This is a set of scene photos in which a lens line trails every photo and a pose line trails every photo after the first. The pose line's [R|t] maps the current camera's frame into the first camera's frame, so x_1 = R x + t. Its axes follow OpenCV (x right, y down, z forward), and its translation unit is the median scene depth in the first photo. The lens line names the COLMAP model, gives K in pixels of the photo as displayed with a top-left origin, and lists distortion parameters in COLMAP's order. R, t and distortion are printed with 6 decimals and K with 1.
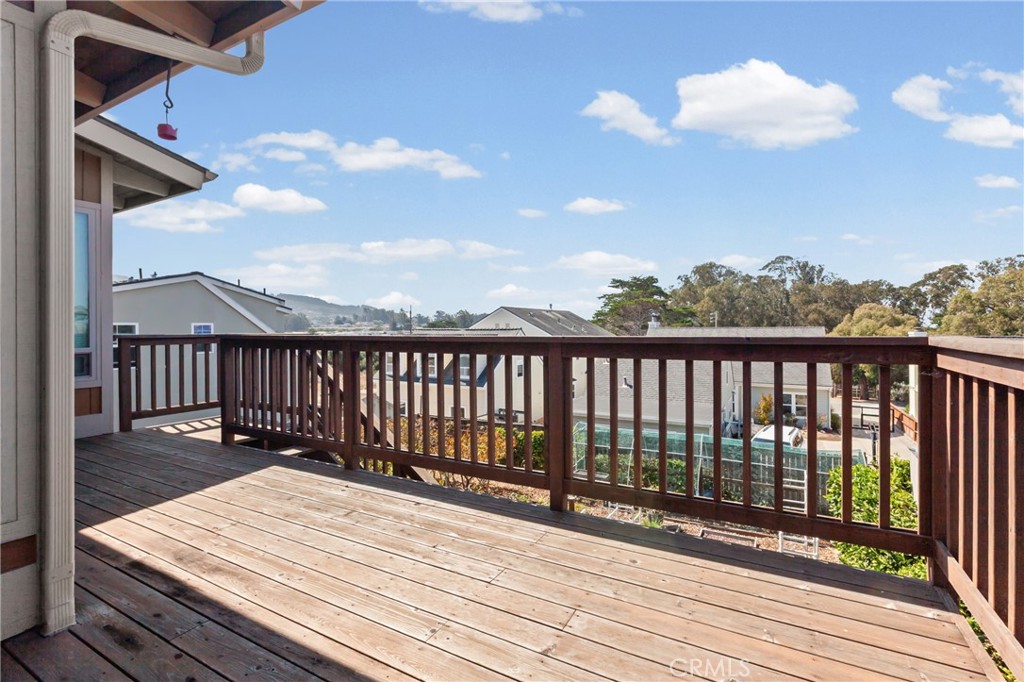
lens RADIAL K [[471.1, 0, 501.6], [0, 471.1, 326.5], [0, 0, 1]] dist [0.002095, -0.000018]
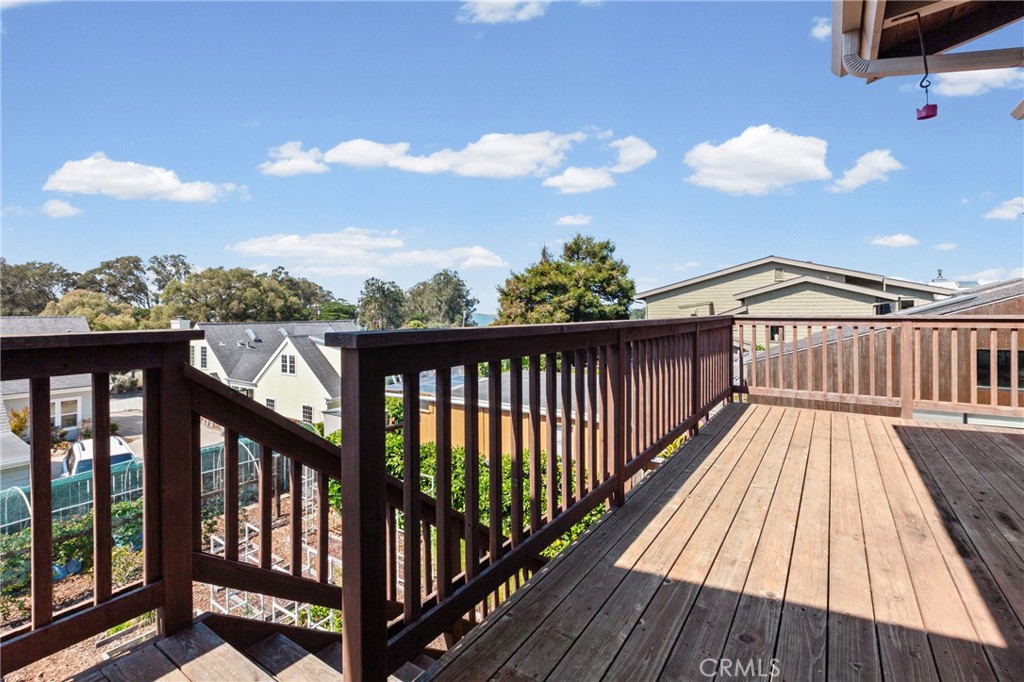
lens RADIAL K [[471.1, 0, 547.1], [0, 471.1, 313.2], [0, 0, 1]] dist [0.002095, -0.000018]
pose [[0.031852, 0.001087, 0.999492, -1.010494], [0.003476, 0.999993, -0.001198, -0.005935], [-0.999487, 0.003512, 0.031848, 1.035342]]
